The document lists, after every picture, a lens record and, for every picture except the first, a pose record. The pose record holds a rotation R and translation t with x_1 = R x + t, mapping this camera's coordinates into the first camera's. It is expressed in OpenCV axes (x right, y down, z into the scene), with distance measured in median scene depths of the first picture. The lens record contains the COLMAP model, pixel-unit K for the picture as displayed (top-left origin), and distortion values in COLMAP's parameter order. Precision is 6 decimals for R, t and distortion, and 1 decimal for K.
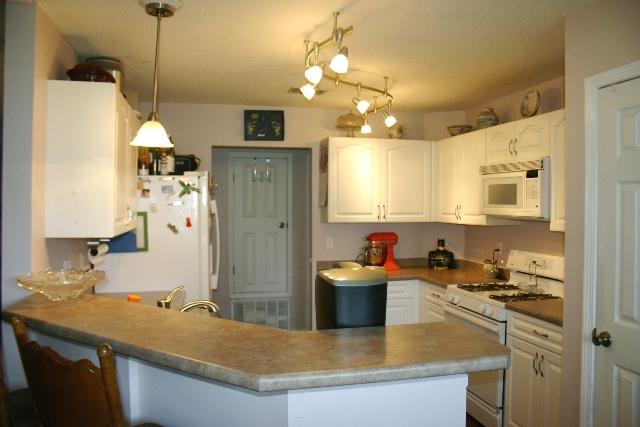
lens RADIAL K [[516.0, 0, 306.5], [0, 516.0, 212.1], [0, 0, 1]] dist [-0.156679, 0.130252]
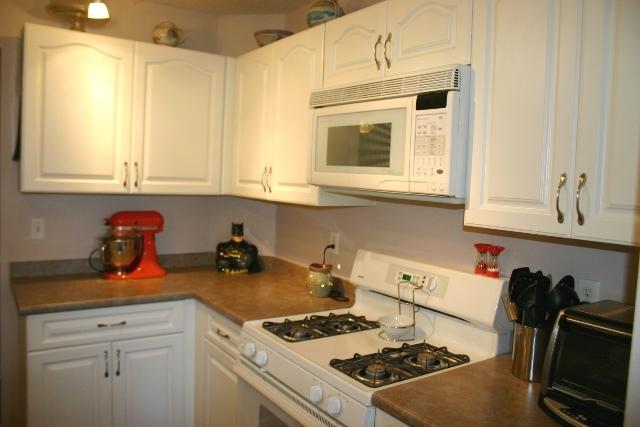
lens RADIAL K [[516.0, 0, 318.3], [0, 516.0, 211.7], [0, 0, 1]] dist [-0.156679, 0.130252]
pose [[0.922846, 0.011837, 0.384988, 0.135708], [-0.035744, 0.997846, 0.055001, 0.002731], [-0.383507, -0.064518, 0.921281, 0.466883]]
